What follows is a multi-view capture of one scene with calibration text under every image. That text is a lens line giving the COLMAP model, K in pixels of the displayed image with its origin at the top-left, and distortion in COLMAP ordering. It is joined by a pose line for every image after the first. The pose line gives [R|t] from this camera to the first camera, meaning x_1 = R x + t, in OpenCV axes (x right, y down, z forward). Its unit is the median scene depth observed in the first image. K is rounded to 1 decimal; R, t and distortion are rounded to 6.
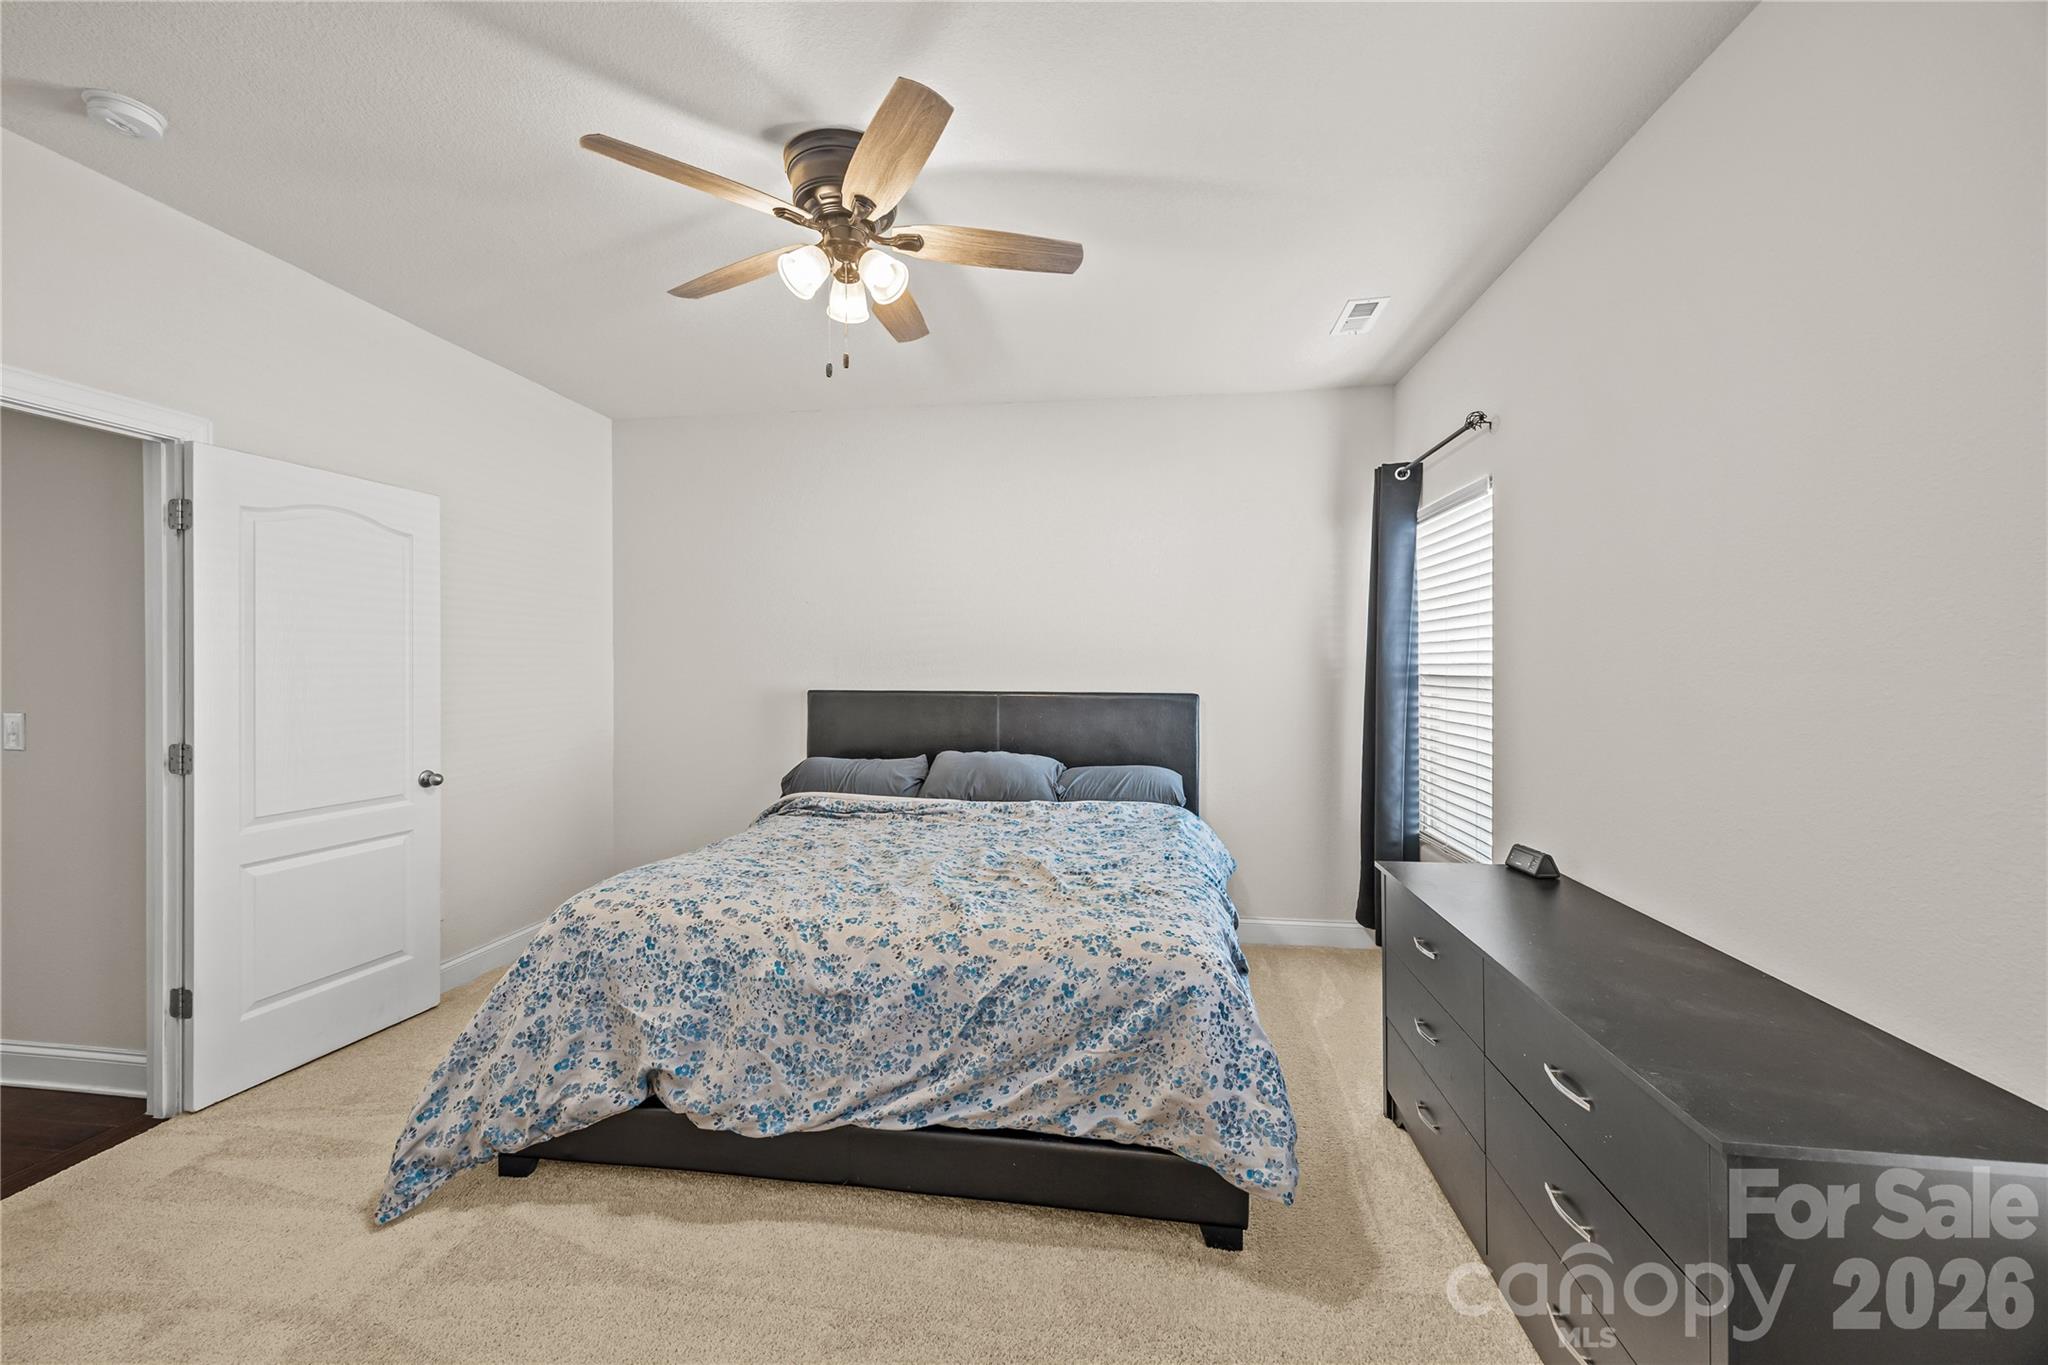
lens RADIAL K [[822.0, 0, 1024.0], [0, 822.0, 682.5], [0, 0, 1]] dist [-0.002966, -0.000371]
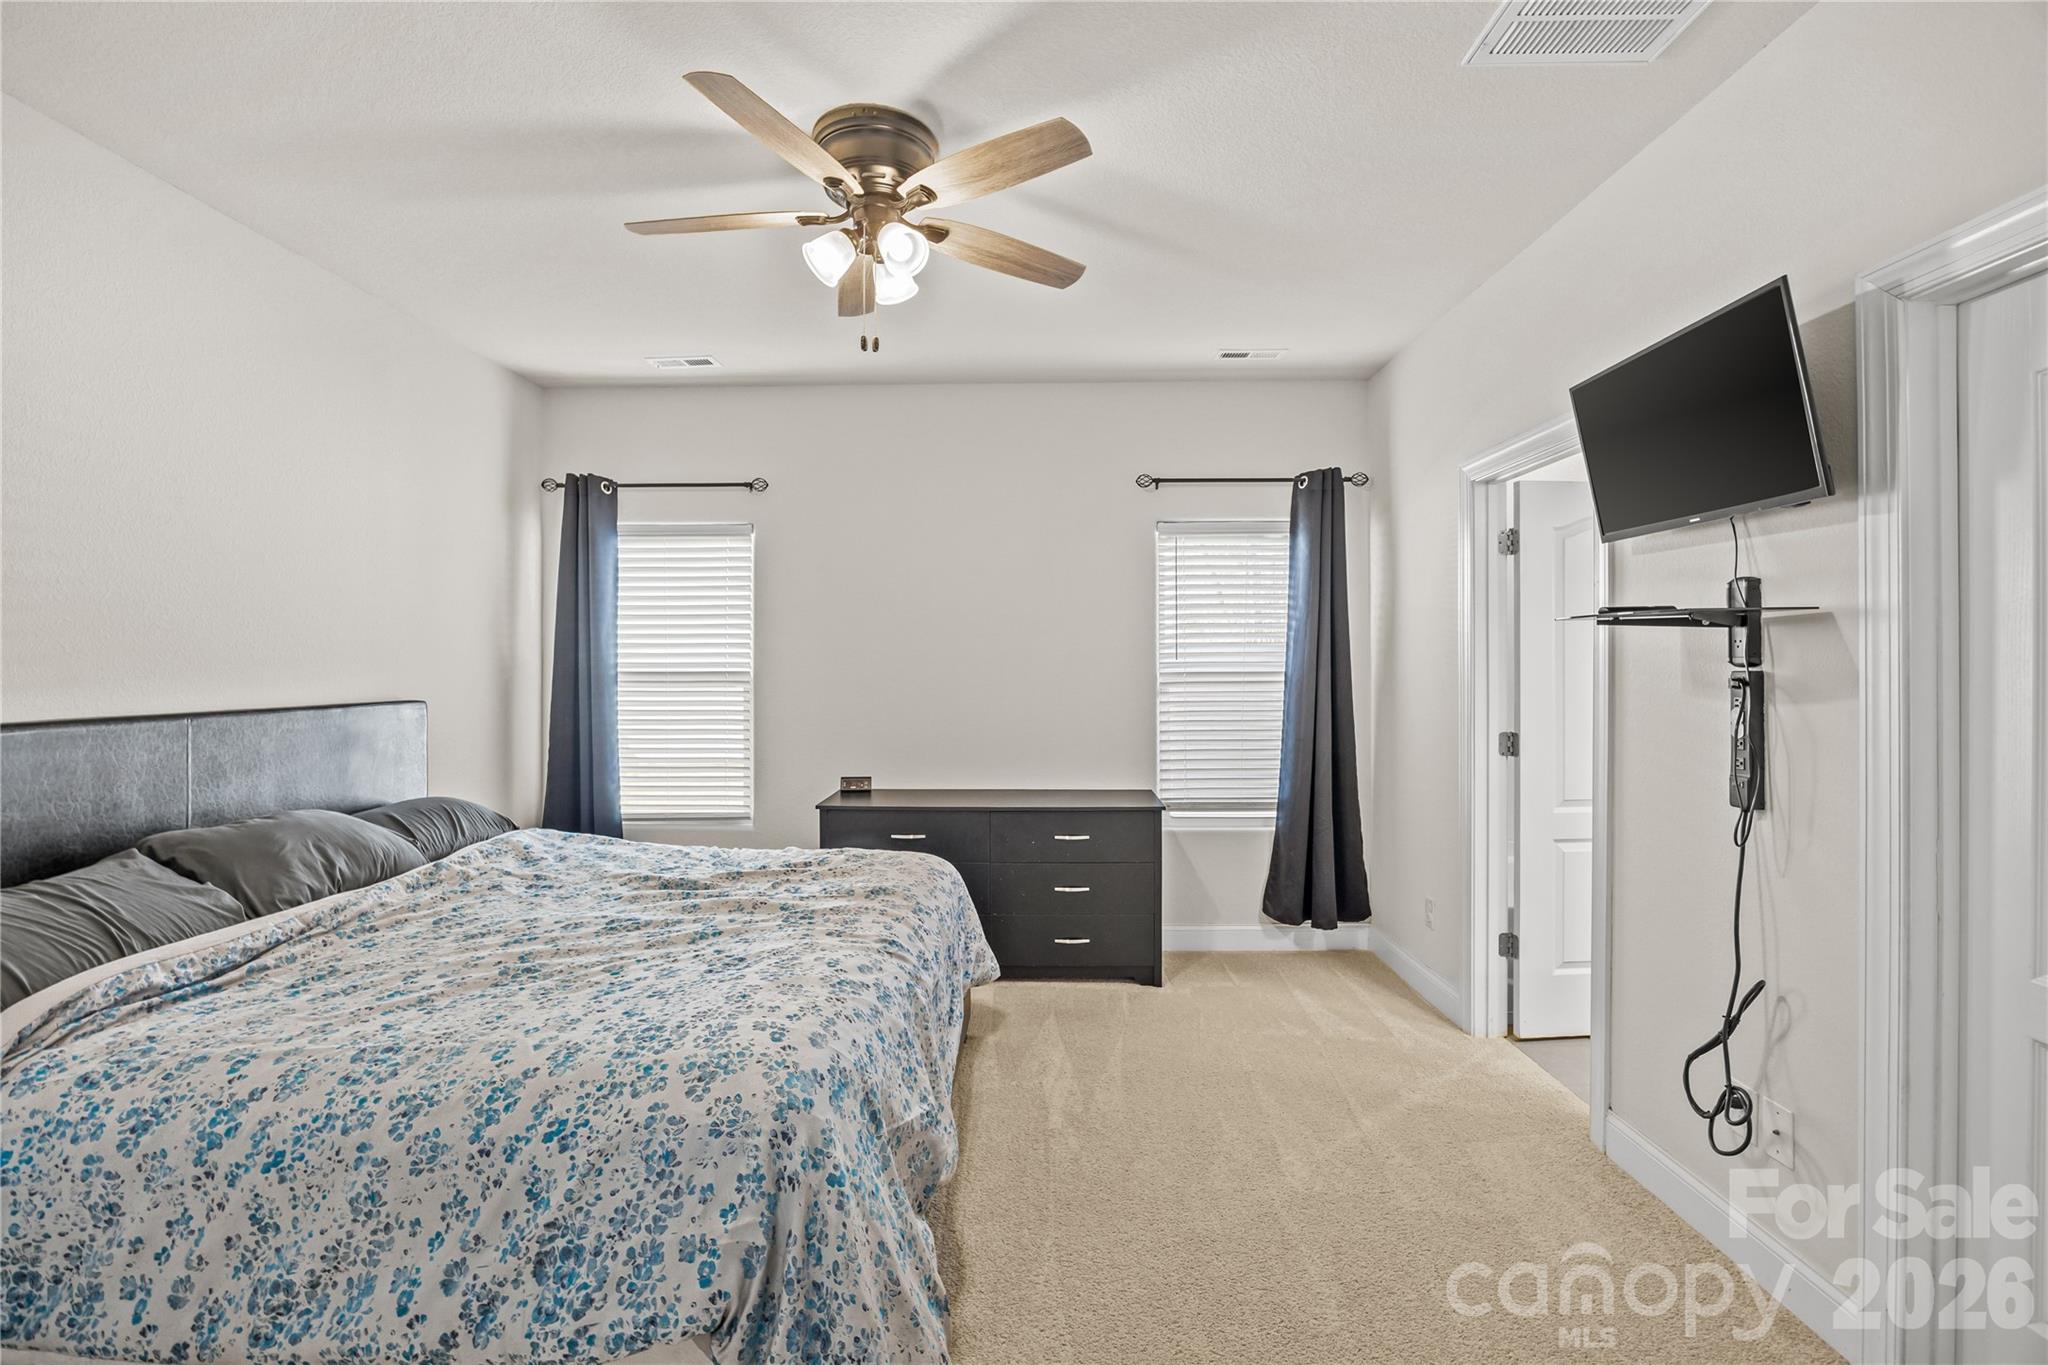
lens RADIAL K [[907.3, 0, 1024.3], [0, 907.3, 665.4], [0, 0, 1]] dist [-0.012435, 0.000071]
pose [[-0.107203, -0.000045, 0.994237, -0.931439], [0.030264, 0.999536, 0.003309, -0.010086], [-0.993776, 0.030444, -0.107152, 0.691561]]
